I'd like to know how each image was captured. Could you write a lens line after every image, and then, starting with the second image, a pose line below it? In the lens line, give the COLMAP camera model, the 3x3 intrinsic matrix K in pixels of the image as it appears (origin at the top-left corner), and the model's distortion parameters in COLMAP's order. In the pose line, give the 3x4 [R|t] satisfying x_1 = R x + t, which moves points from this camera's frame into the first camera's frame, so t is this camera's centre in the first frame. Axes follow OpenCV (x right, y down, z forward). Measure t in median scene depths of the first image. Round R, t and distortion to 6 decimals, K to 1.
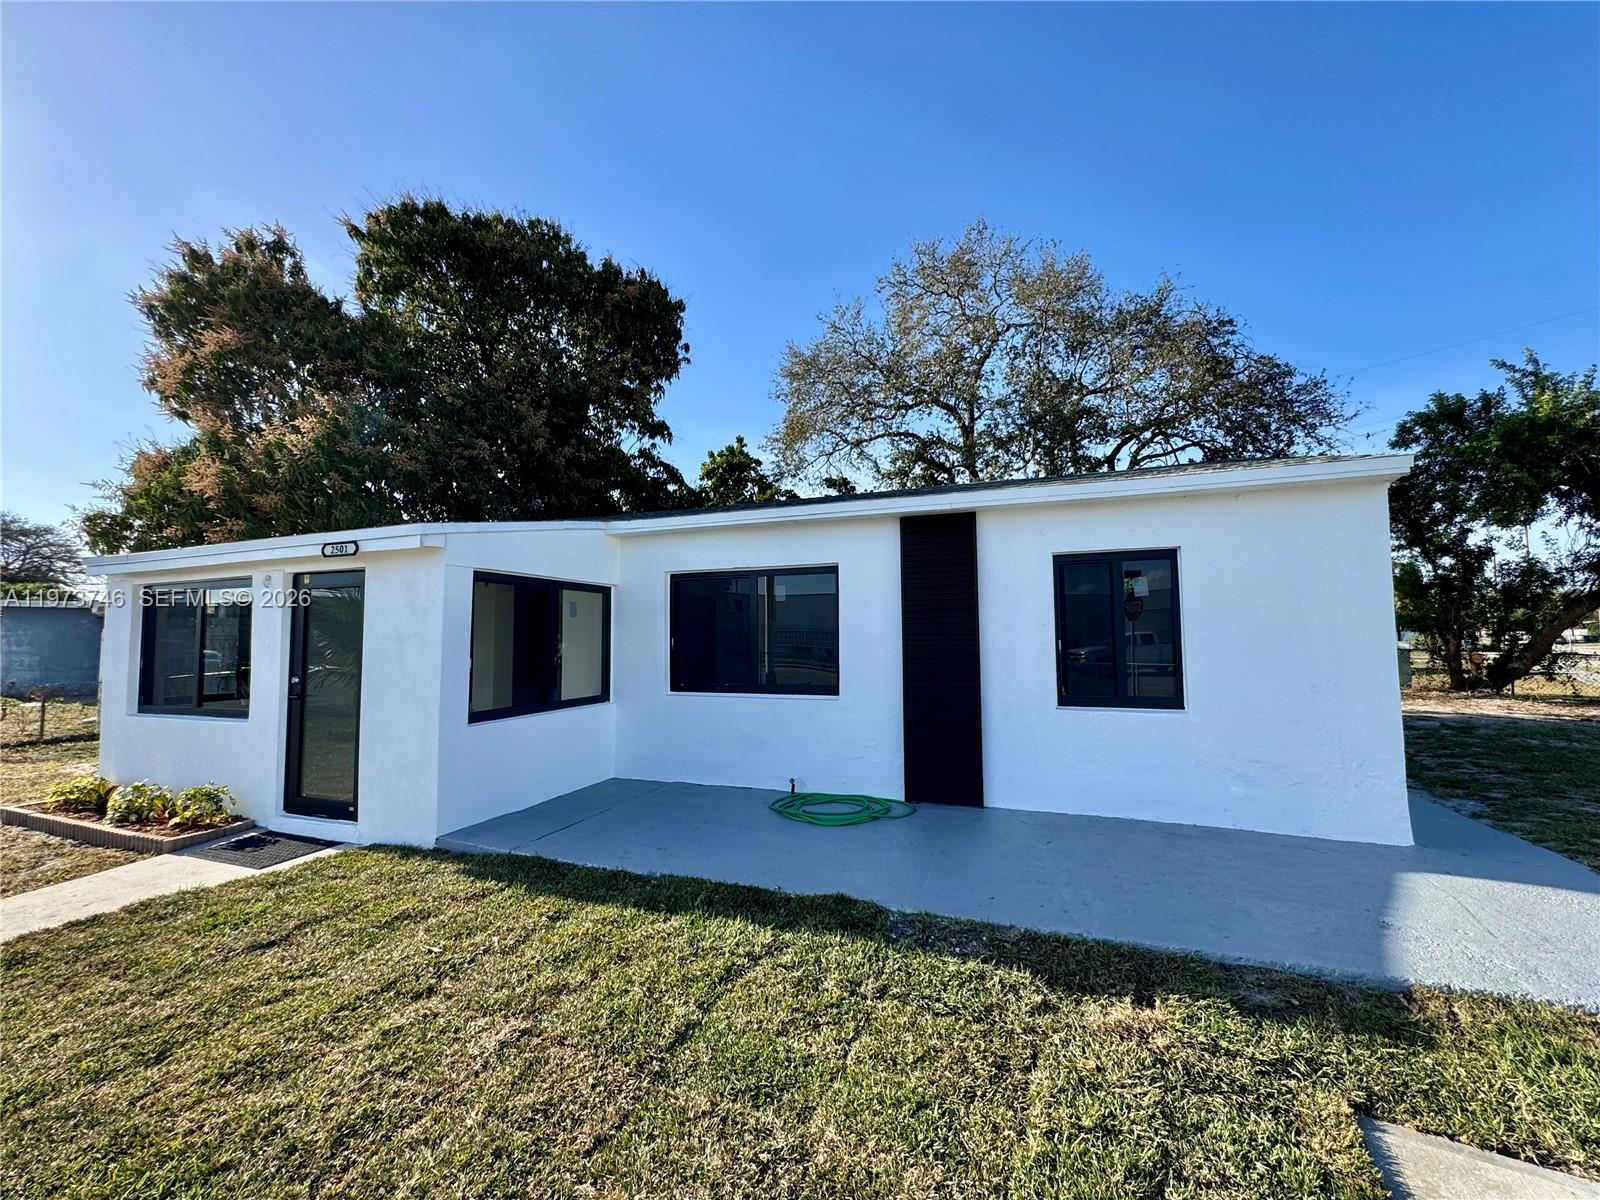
lens RADIAL K [[639.9, 0, 799.3], [0, 639.9, 598.4], [0, 0, 1]] dist [-0.004410, 0.000295]
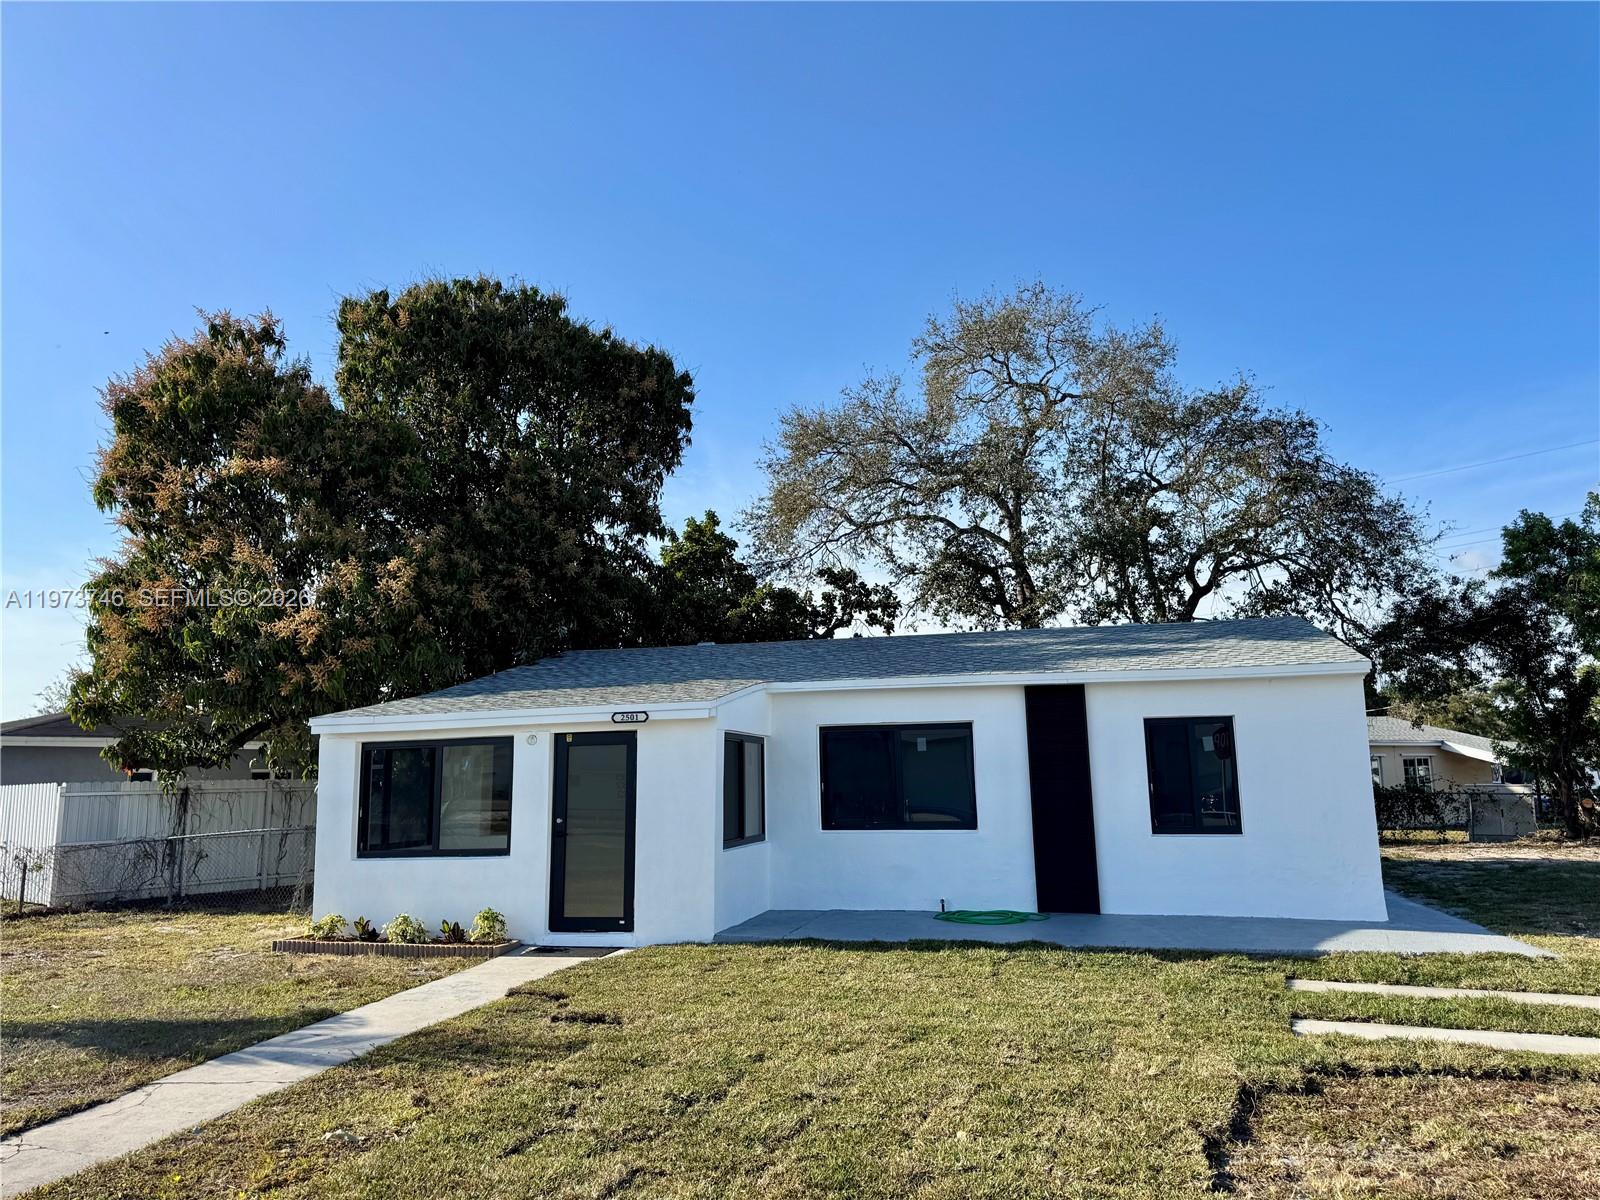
lens RADIAL K [[1109.8, 0, 803.3], [0, 1109.8, 612.3], [0, 0, 1]] dist [0.108942, -0.125400]
pose [[0.993672, 0.008949, 0.111966, -0.330029], [0.001325, 0.995818, -0.091353, -0.044118], [-0.112316, 0.090924, 0.989504, -0.722715]]
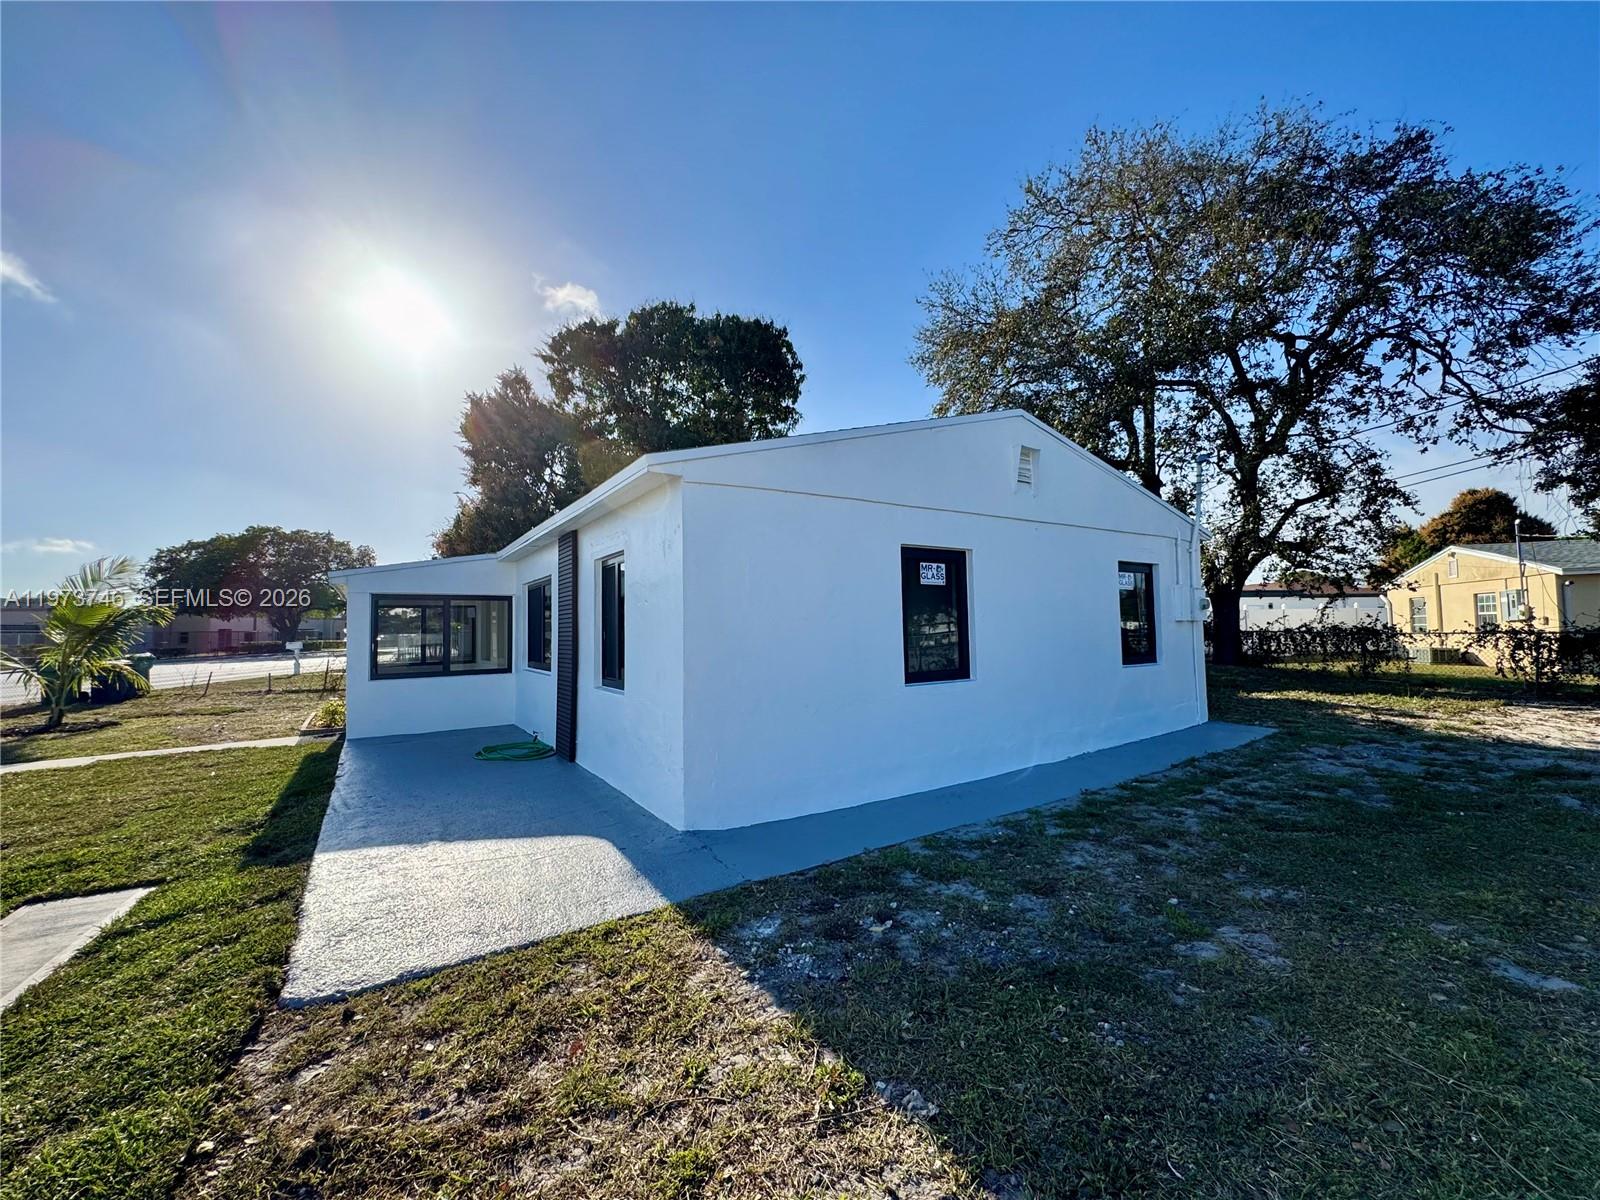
lens RADIAL K [[636.9, 0, 795.3], [0, 636.9, 603.7], [0, 0, 1]] dist [-0.000470, 0.000161]
pose [[0.815034, -0.027334, -0.578768, 0.807869], [0.046658, 0.998739, 0.018537, 0.003338], [0.577531, -0.042113, 0.815282, 0.126806]]
